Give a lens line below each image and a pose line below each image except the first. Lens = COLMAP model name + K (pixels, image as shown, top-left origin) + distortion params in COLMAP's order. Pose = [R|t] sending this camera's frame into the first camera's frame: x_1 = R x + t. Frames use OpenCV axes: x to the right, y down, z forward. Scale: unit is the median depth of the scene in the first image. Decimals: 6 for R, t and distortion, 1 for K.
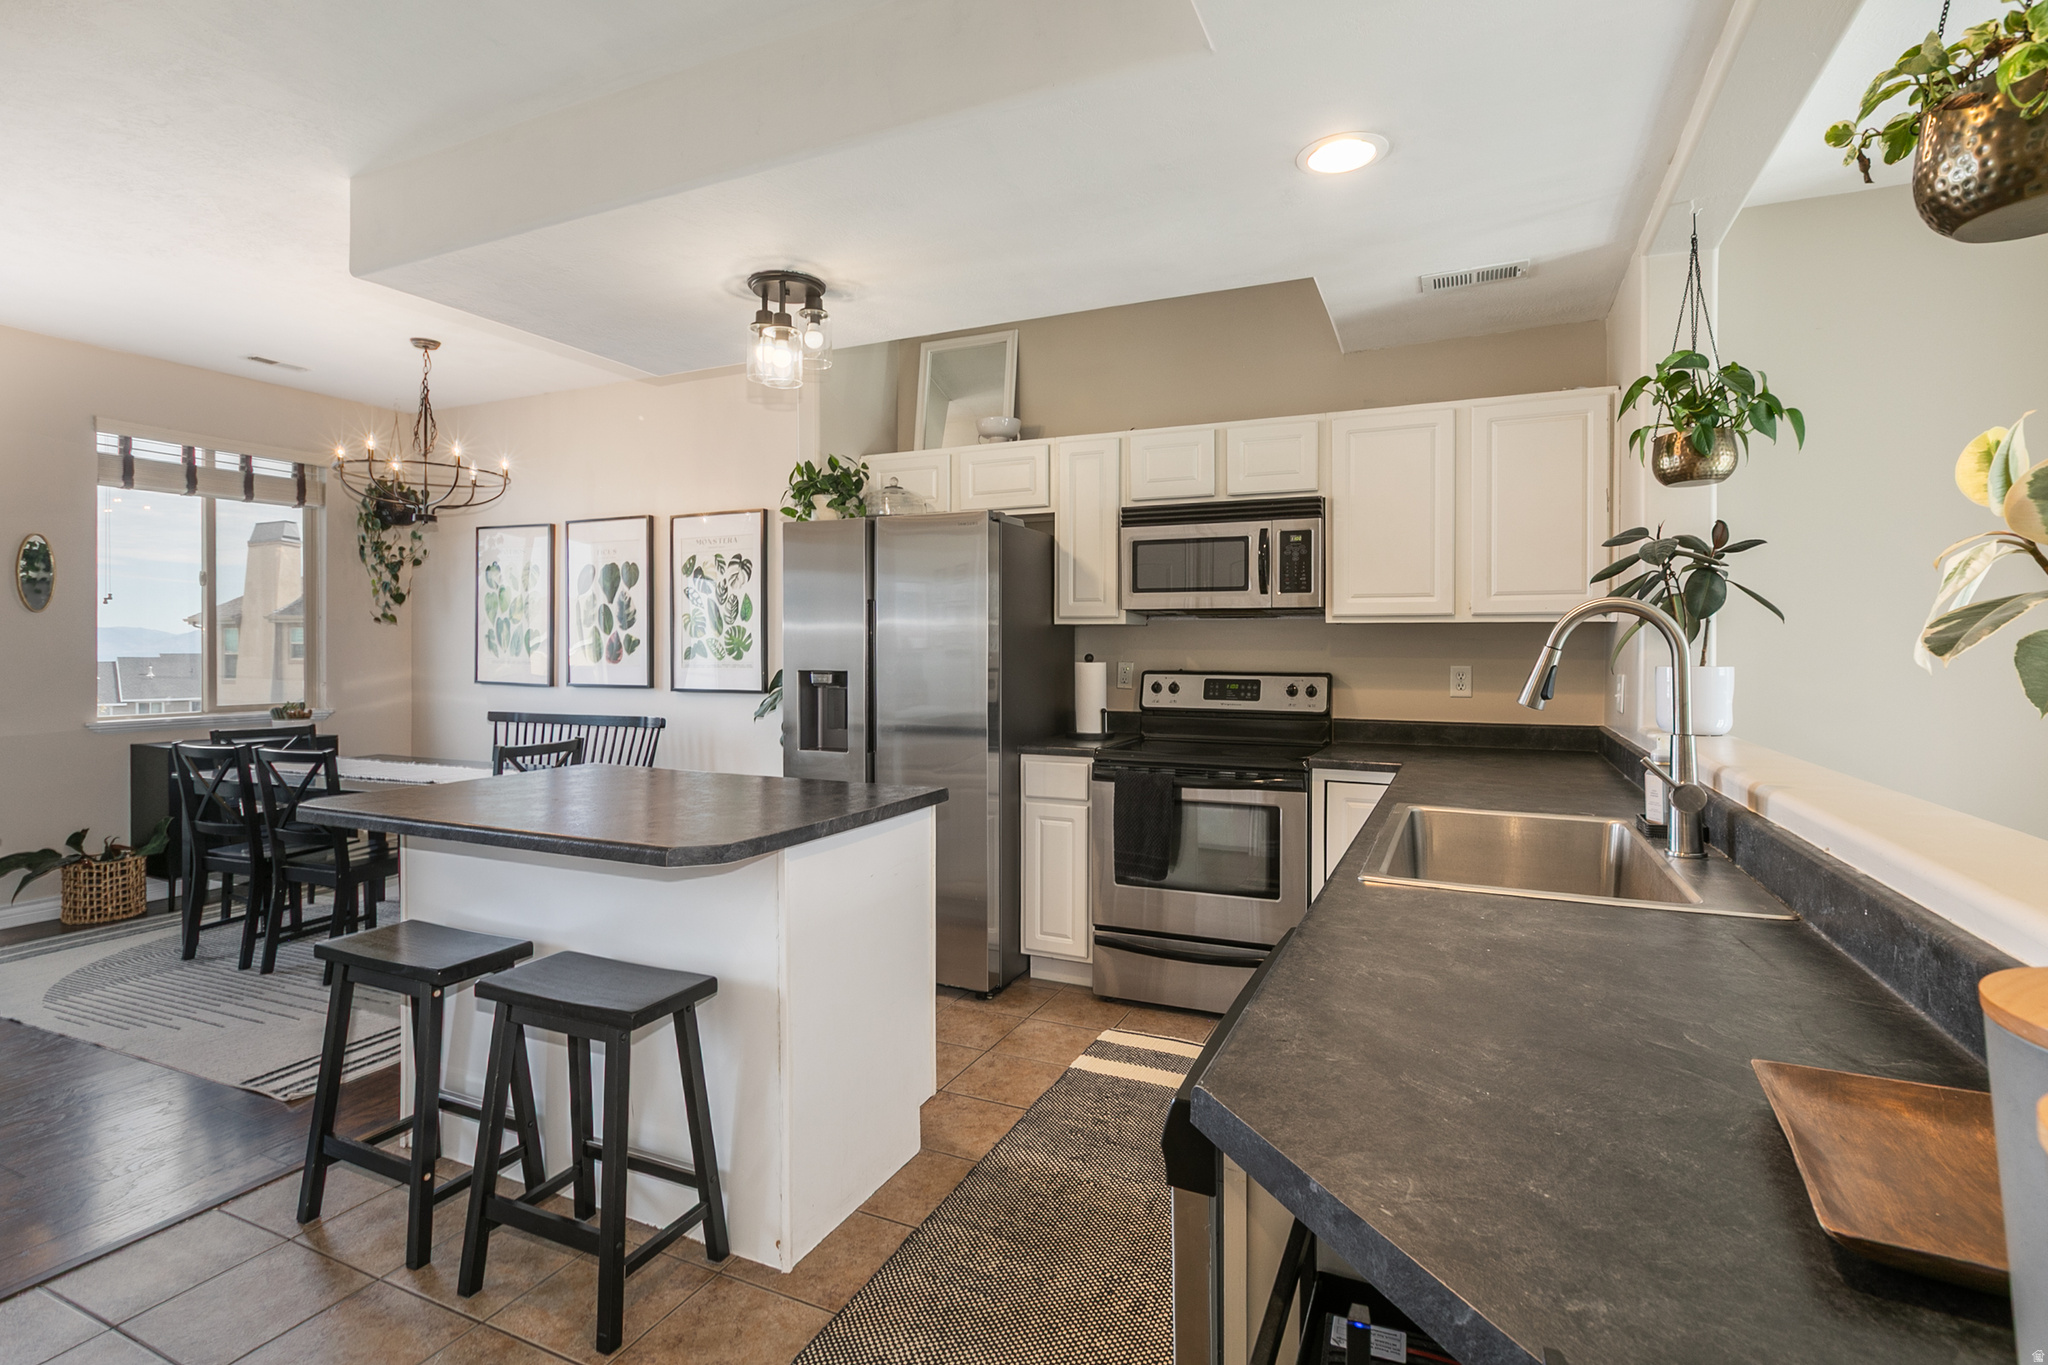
lens RADIAL K [[962.9, 0, 1026.2], [0, 962.9, 669.5], [0, 0, 1]] dist [-0.003150, 0.000163]
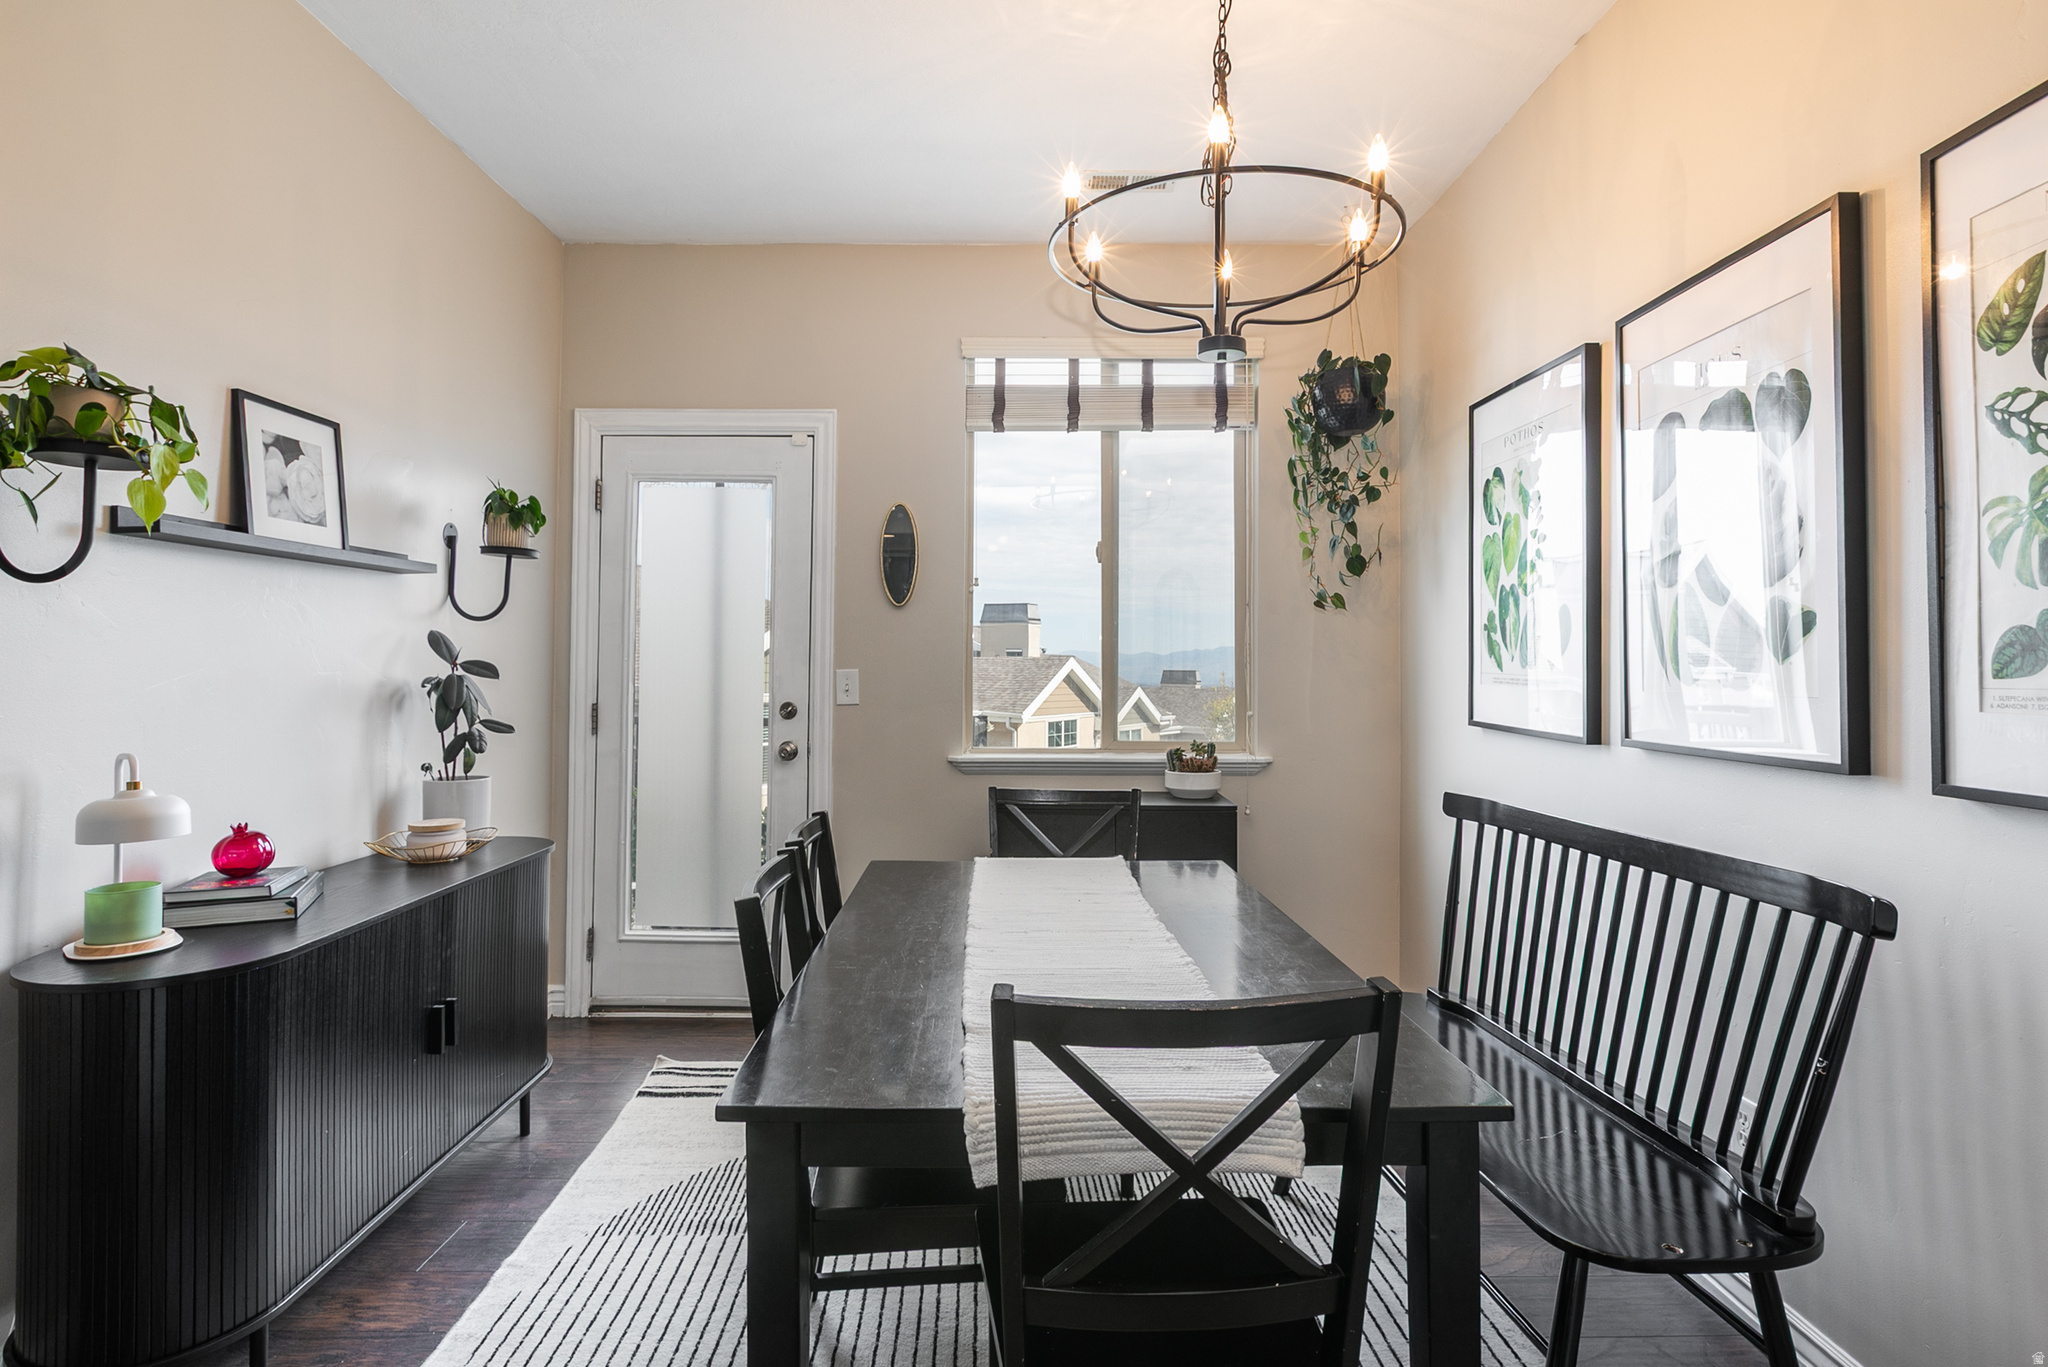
lens RADIAL K [[1065.4, 0, 1024.0], [0, 1065.4, 683.5], [0, 0, 1]] dist [0.001352, 0.000102]
pose [[0.449435, 0.009710, -0.893260, -0.224920], [-0.014907, 0.999883, 0.003369, -0.006237], [0.893189, 0.011801, 0.449527, 0.660813]]
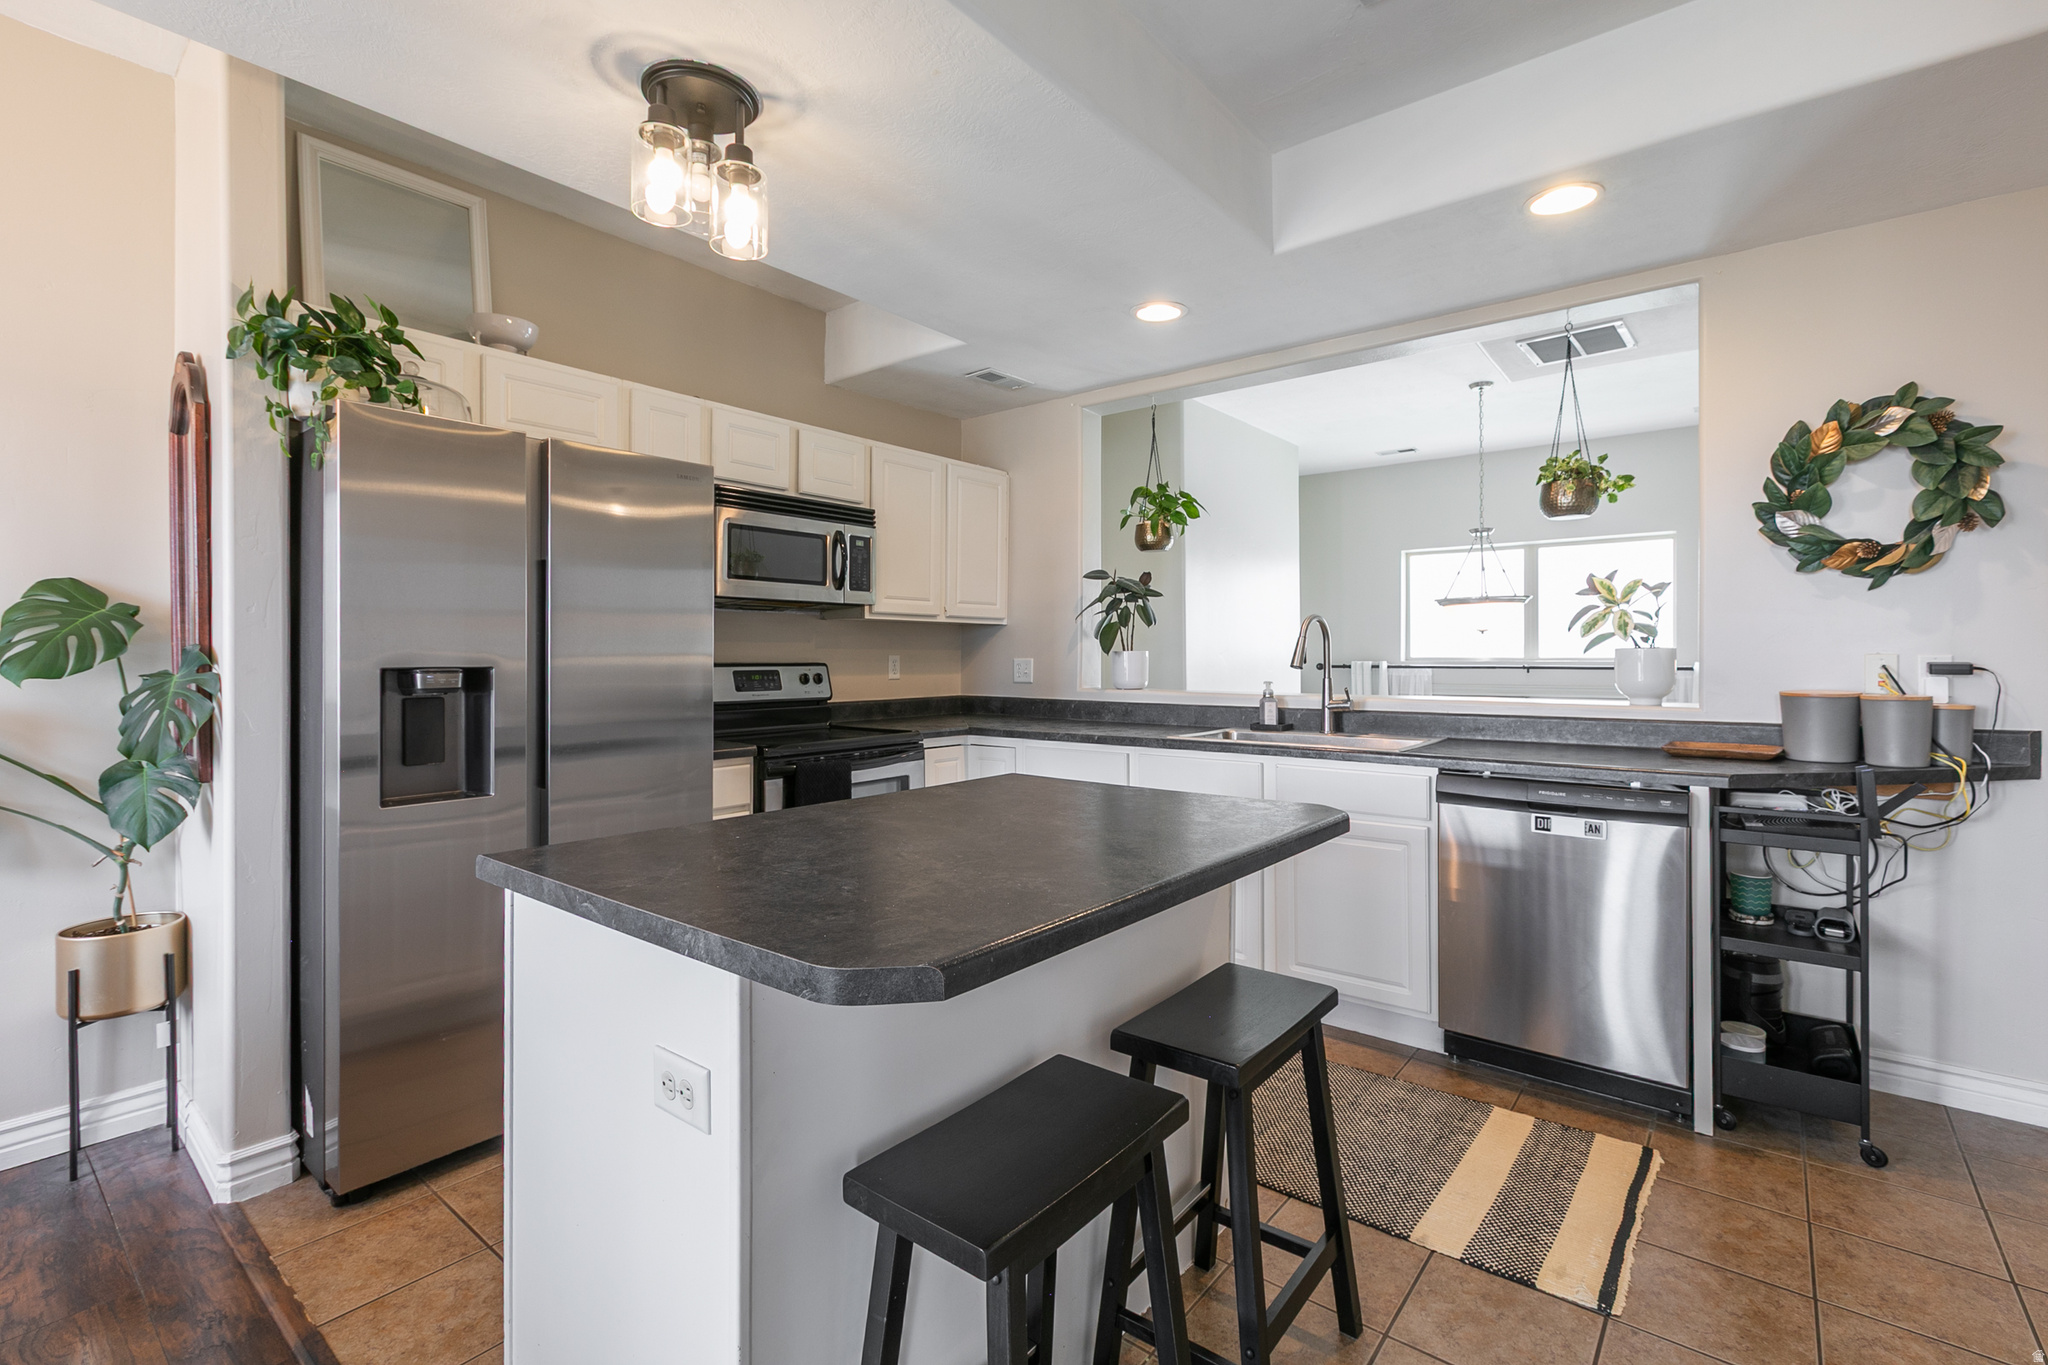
lens RADIAL K [[927.7, 0, 1027.9], [0, 927.7, 650.4], [0, 0, 1]] dist [0.001735, 0.000635]
pose [[0.248247, 0.001158, 0.968696, -0.510101], [0.018687, 0.999807, -0.005984, 0.000449], [-0.968517, 0.019587, 0.248177, 0.371287]]
